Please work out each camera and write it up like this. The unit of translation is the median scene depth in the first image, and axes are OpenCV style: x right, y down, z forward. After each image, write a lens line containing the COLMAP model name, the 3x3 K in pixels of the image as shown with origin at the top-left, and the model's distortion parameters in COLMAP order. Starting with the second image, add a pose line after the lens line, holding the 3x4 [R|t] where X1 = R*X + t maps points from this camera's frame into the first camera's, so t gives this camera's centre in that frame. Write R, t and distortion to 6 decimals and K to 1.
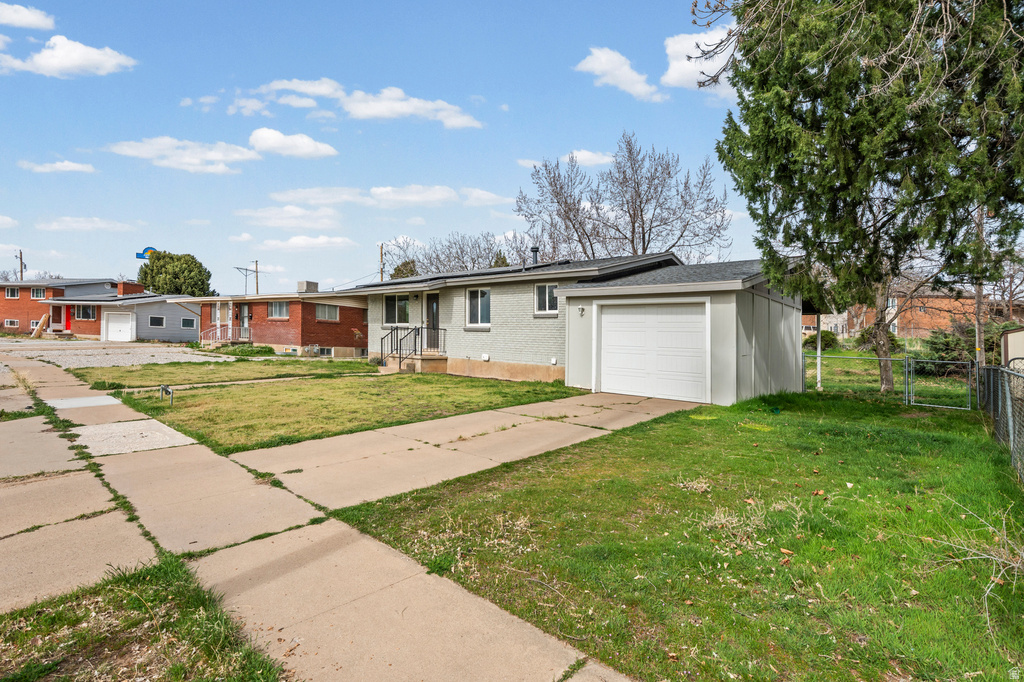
lens RADIAL K [[497.1, 0, 512.0], [0, 497.1, 319.7], [0, 0, 1]] dist [0.001705, 0.000147]
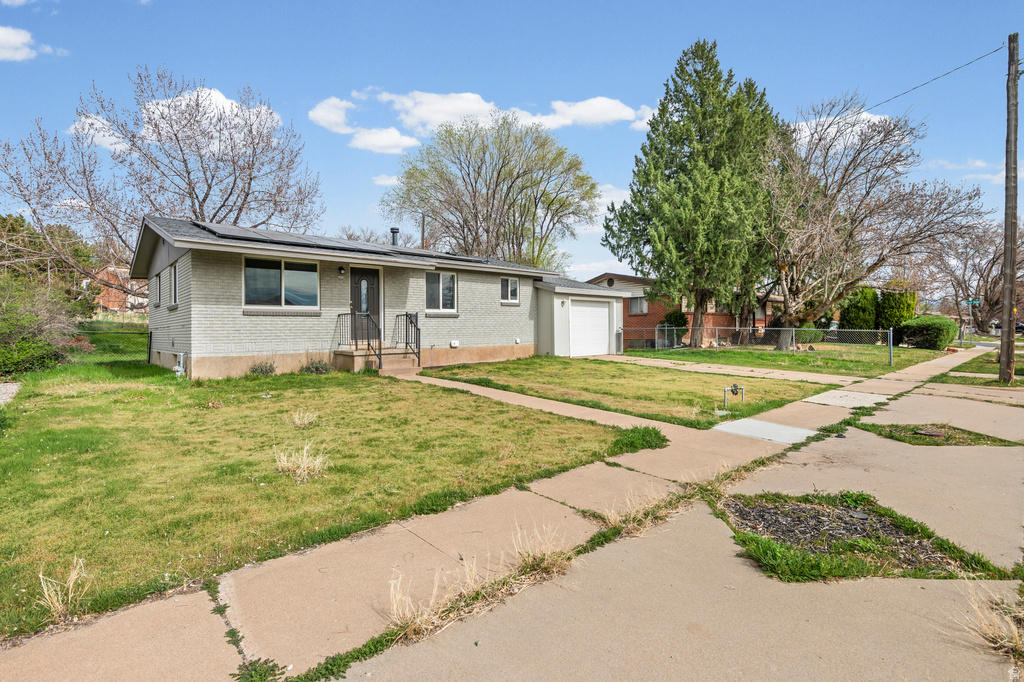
lens RADIAL K [[497.1, 0, 512.0], [0, 497.1, 319.7], [0, 0, 1]] dist [0.001705, 0.000147]
pose [[0.083616, -0.020566, 0.996286, -1.011486], [-0.034016, 0.999145, 0.023480, 0.000911], [-0.995917, -0.035853, 0.082845, 0.795825]]
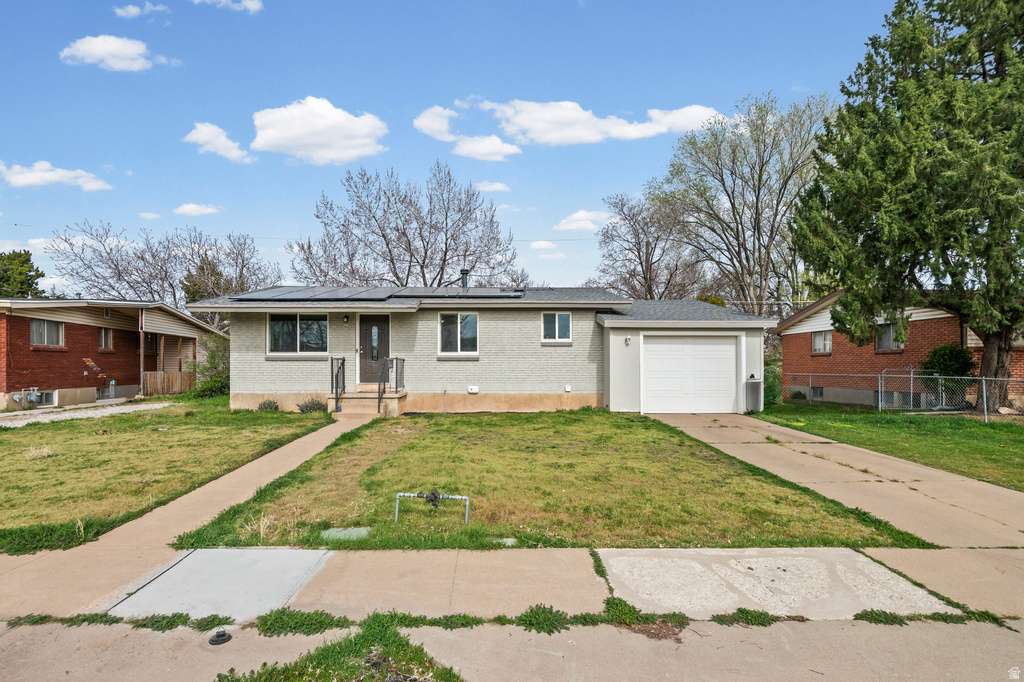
lens RADIAL K [[505.7, 0, 510.4], [0, 505.7, 366.7], [0, 0, 1]] dist [-0.001678, -0.000101]
pose [[0.734352, -0.028007, 0.678191, -0.620464], [-0.004102, 0.998947, 0.045695, -0.007709], [-0.678757, -0.036338, 0.733464, 0.276828]]
